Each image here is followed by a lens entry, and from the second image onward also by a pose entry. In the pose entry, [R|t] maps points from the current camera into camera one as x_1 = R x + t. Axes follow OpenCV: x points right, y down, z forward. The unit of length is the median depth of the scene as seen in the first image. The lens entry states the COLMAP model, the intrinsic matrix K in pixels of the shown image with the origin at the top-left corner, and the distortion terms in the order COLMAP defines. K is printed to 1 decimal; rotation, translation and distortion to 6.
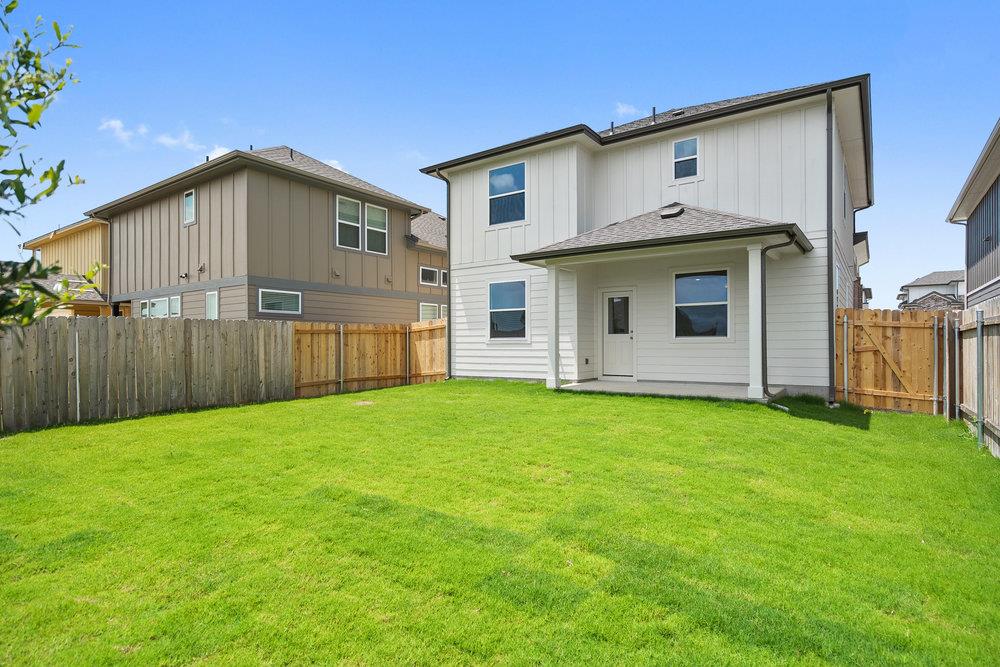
lens RADIAL K [[529.5, 0, 505.6], [0, 529.5, 348.1], [0, 0, 1]] dist [0.003713, 0.000550]
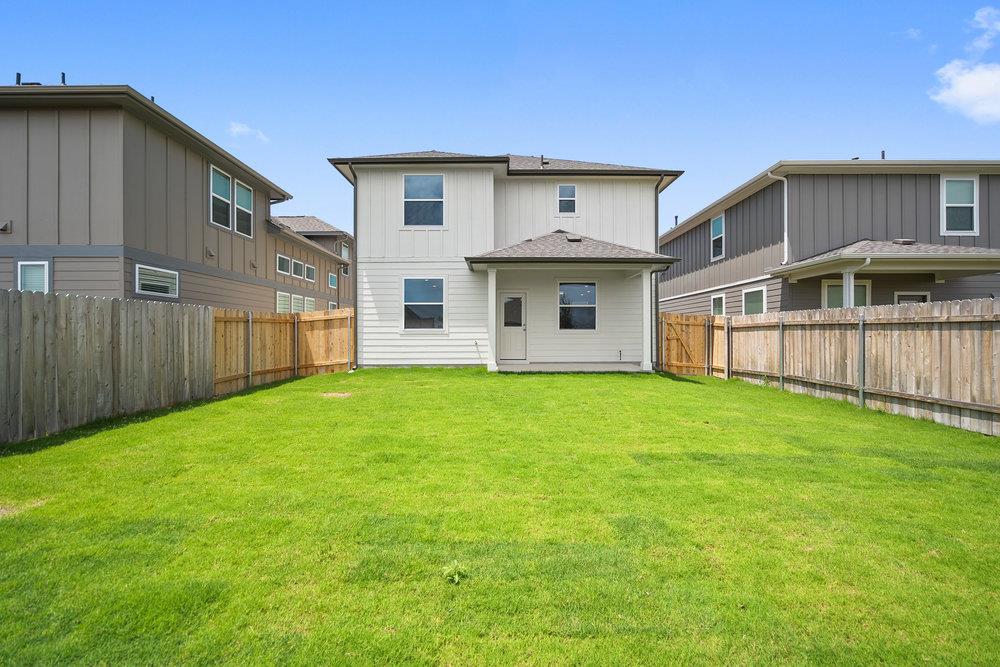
lens RADIAL K [[456.1, 0, 506.2], [0, 456.1, 334.4], [0, 0, 1]] dist [-0.001048, 0.002367]
pose [[0.814853, 0.002989, 0.579660, -0.427791], [0.003647, 0.999940, -0.010283, 0.003148], [-0.579656, 0.010493, 0.814794, 0.123771]]
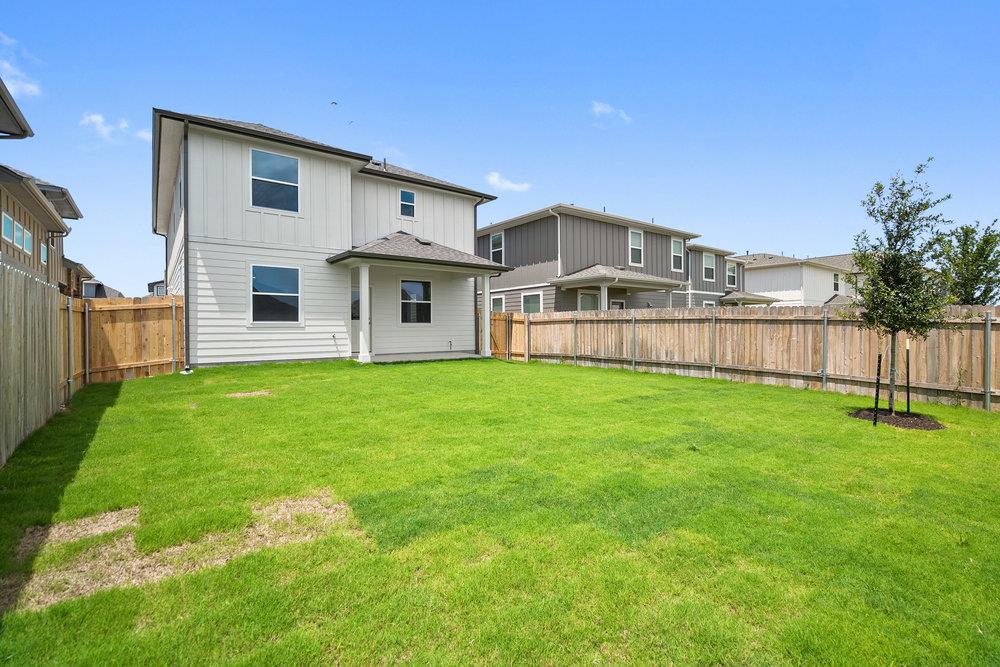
lens RADIAL K [[456.1, 0, 504.4], [0, 456.1, 331.3], [0, 0, 1]] dist [-0.001048, 0.002367]
pose [[0.298832, -0.003759, 0.954298, -0.735408], [0.013379, 0.999910, -0.000251, 0.006117], [-0.954212, 0.012843, 0.298856, 0.328081]]
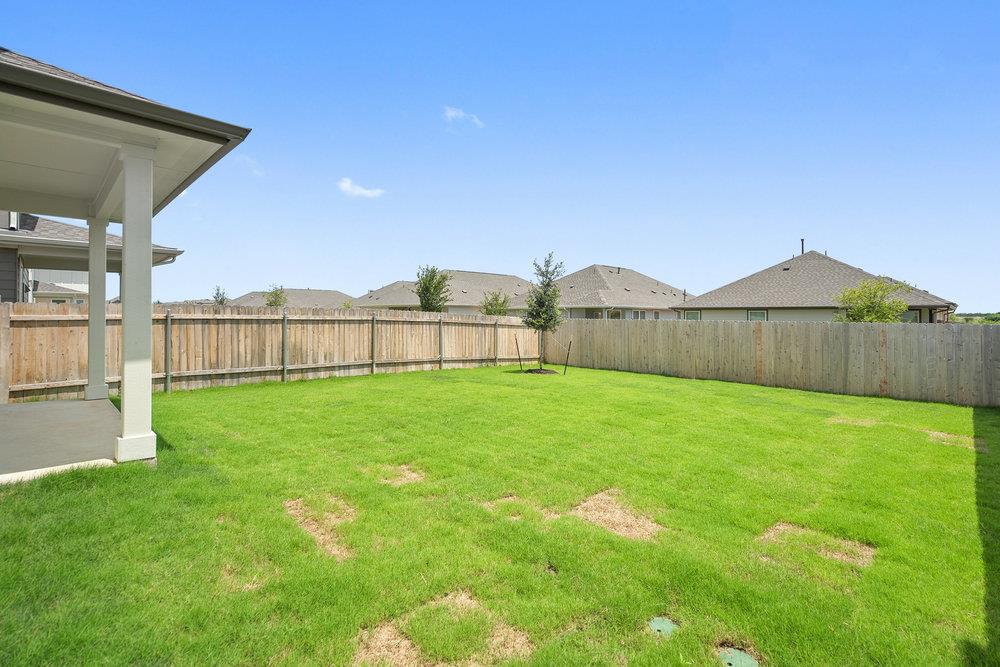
lens RADIAL K [[456.1, 0, 493.1], [0, 456.1, 308.1], [0, 0, 1]] dist [-0.001048, 0.002367]
pose [[-0.980641, -0.002227, 0.195803, -0.203629], [-0.002382, 0.999997, -0.000552, -0.039514], [-0.195802, -0.001008, -0.980643, 1.131149]]
